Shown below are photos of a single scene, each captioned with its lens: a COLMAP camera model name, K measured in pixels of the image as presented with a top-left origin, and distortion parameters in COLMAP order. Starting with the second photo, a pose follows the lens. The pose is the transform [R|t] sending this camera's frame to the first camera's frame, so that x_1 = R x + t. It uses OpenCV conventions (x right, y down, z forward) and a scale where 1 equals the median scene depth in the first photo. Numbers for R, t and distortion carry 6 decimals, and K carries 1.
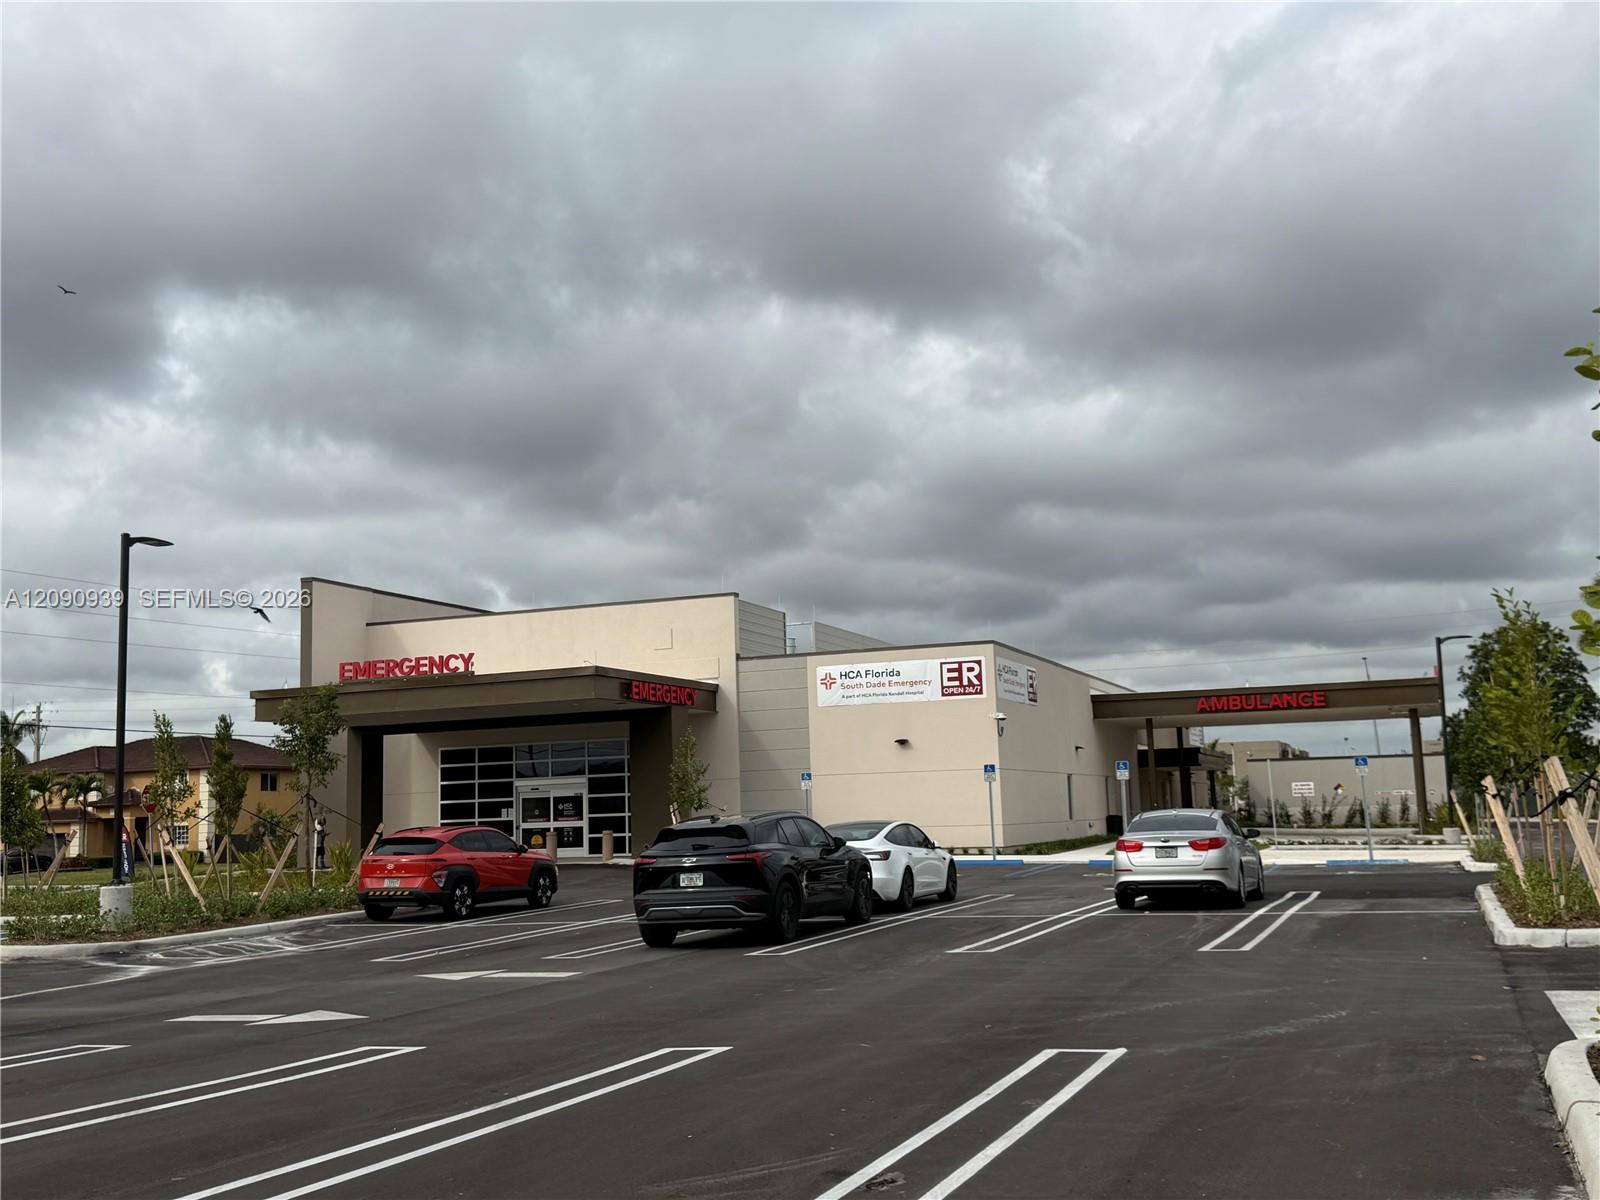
lens RADIAL K [[1656.9, 0, 800.0], [0, 1656.9, 600.0], [0, 0, 1]] dist [0.132408, -0.012354]
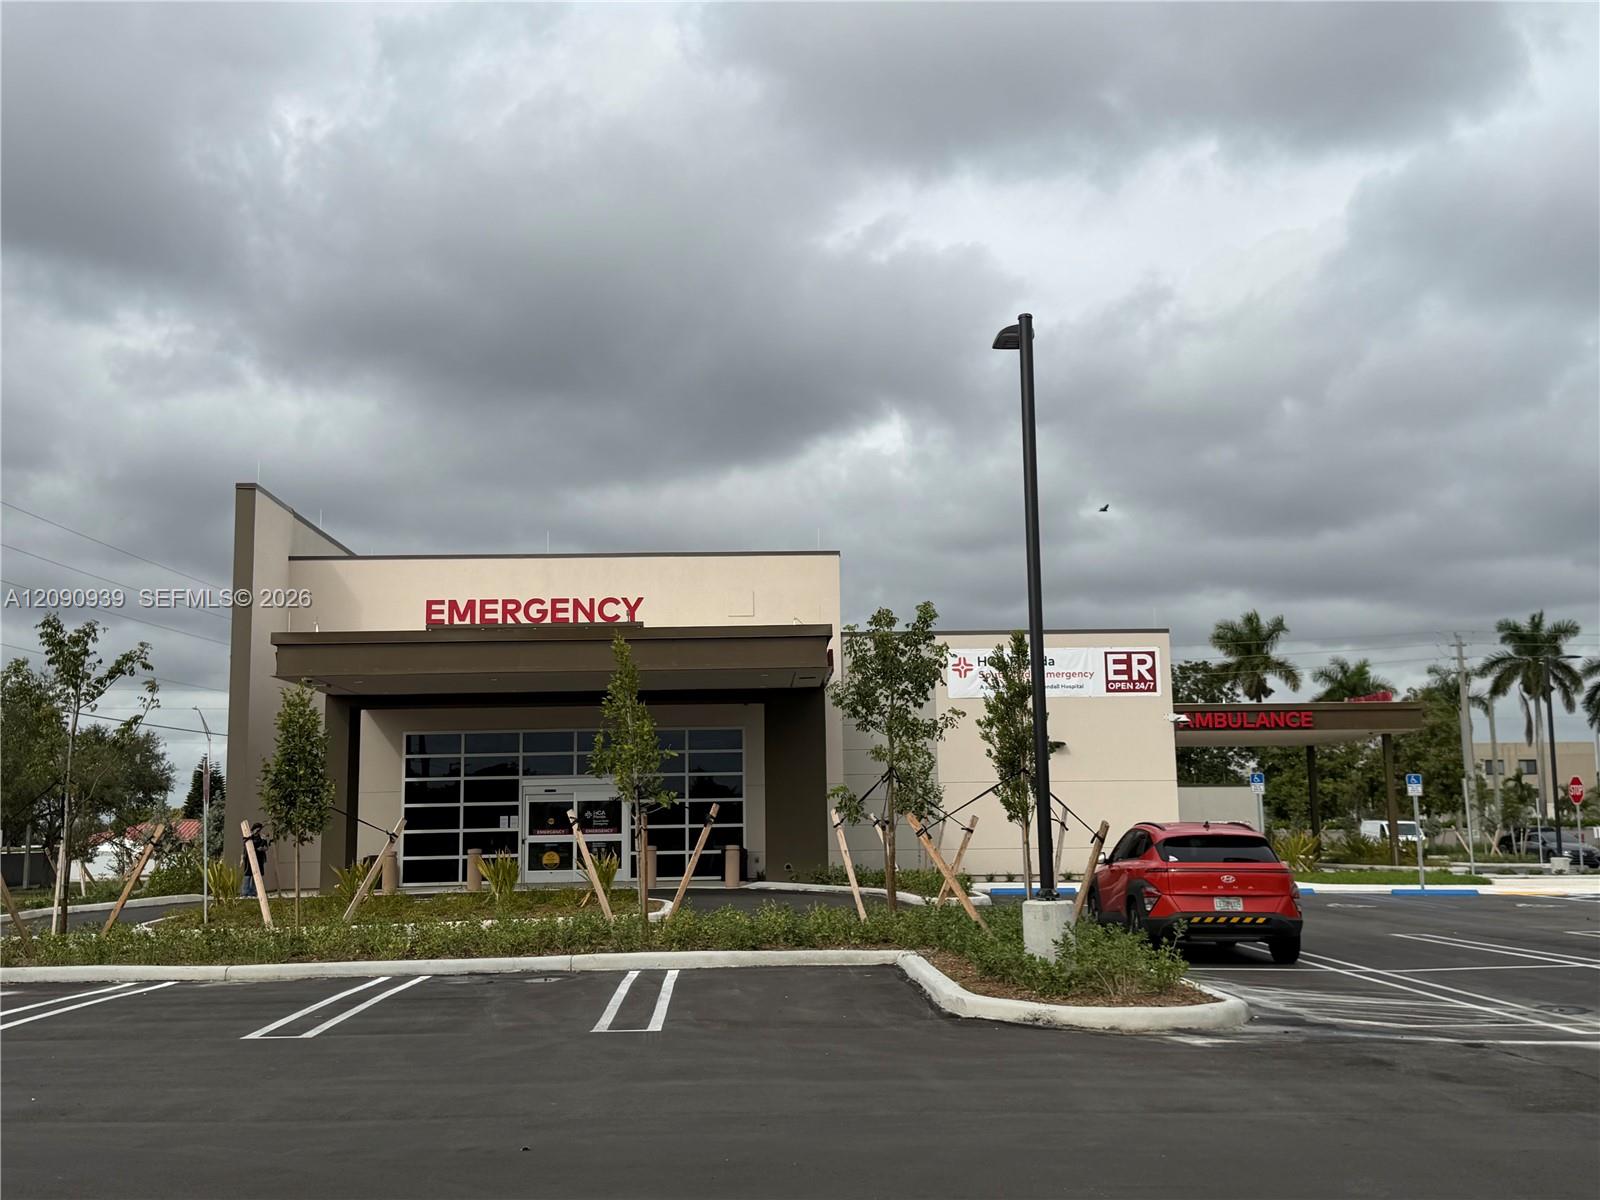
lens RADIAL K [[1708.2, 0, 800.0], [0, 1708.2, 600.0], [0, 0, 1]] dist [0.133940, 0.000761]
pose [[0.922634, 0.070216, 0.379231, -0.383510], [-0.063231, 0.997522, -0.030860, 0.047597], [-0.380458, 0.004493, 0.924787, 0.255659]]
